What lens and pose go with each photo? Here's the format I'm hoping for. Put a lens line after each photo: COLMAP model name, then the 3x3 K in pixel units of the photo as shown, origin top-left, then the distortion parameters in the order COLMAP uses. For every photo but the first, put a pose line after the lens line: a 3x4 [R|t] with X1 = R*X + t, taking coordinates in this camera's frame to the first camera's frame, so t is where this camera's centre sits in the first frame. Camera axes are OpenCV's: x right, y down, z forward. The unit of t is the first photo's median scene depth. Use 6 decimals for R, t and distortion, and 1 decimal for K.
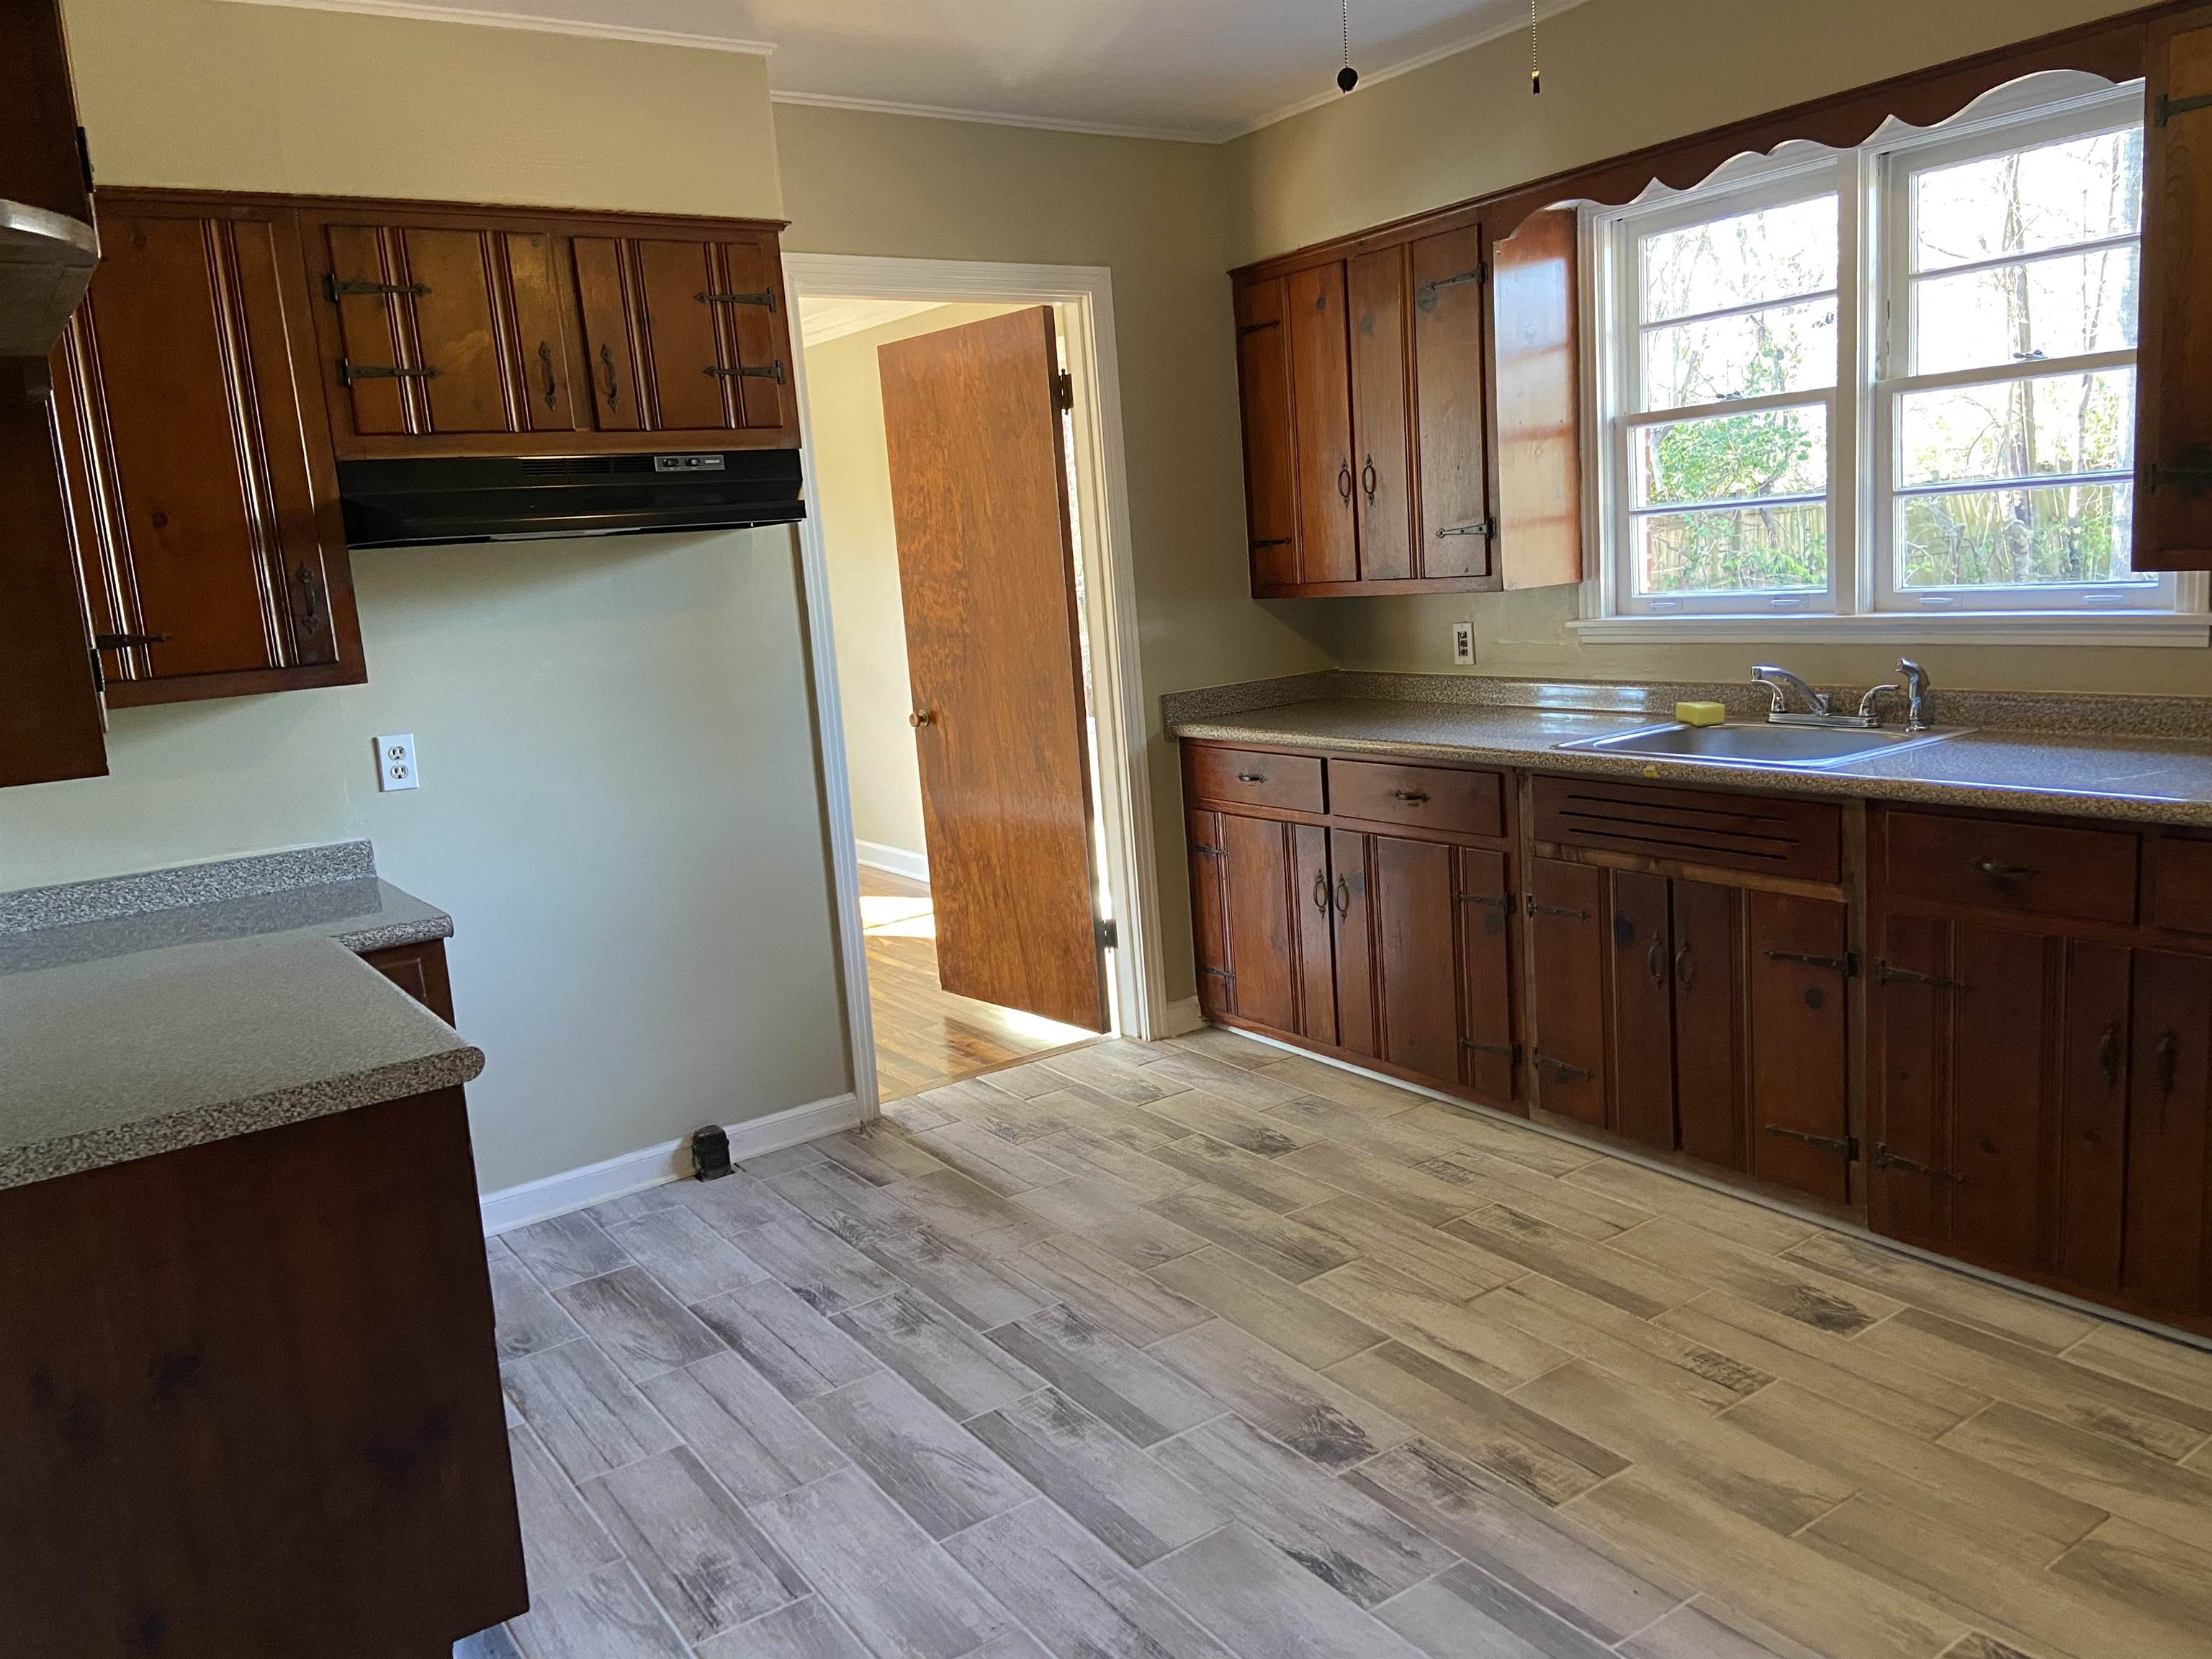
lens RADIAL K [[1659.2, 0, 1101.8], [0, 1659.2, 815.7], [0, 0, 1]] dist [0.121675, -0.151130]
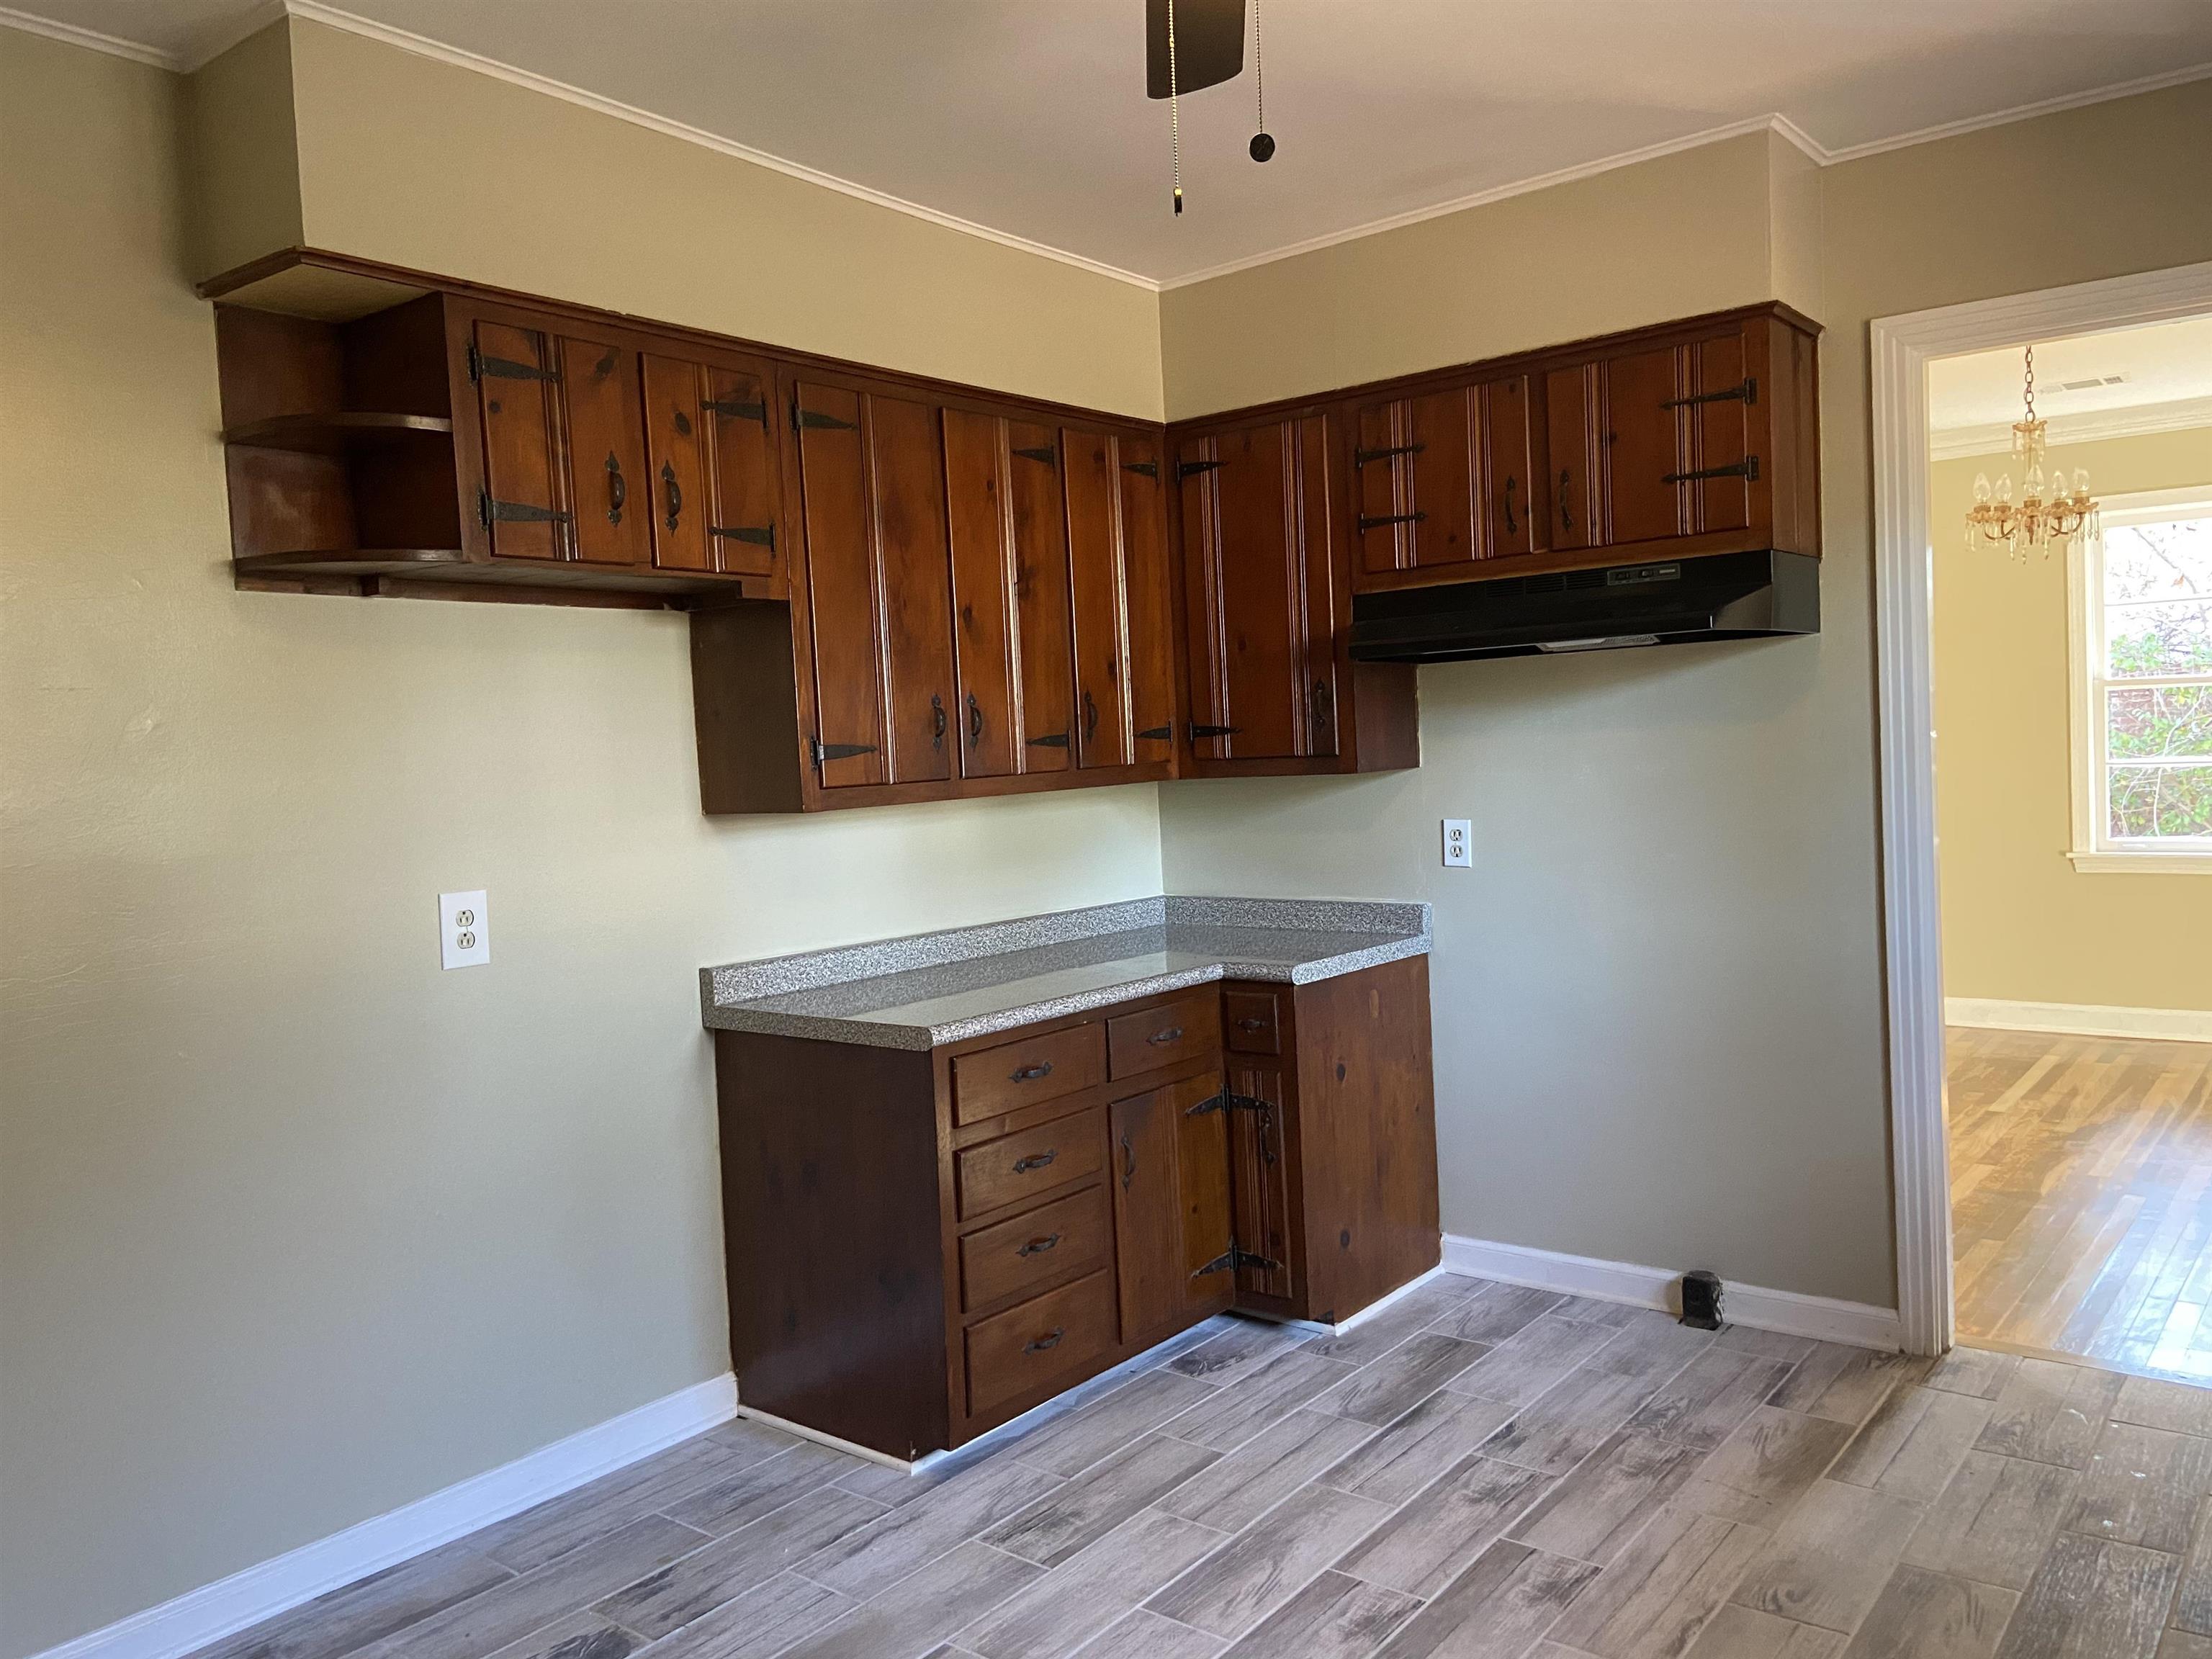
lens RADIAL K [[1659.2, 0, 1101.8], [0, 1659.2, 815.7], [0, 0, 1]] dist [0.121675, -0.151130]
pose [[0.286927, 0.102743, -0.952427, 0.614350], [-0.131407, 0.989055, 0.067107, -0.096256], [0.948897, 0.105901, 0.297288, 0.427802]]
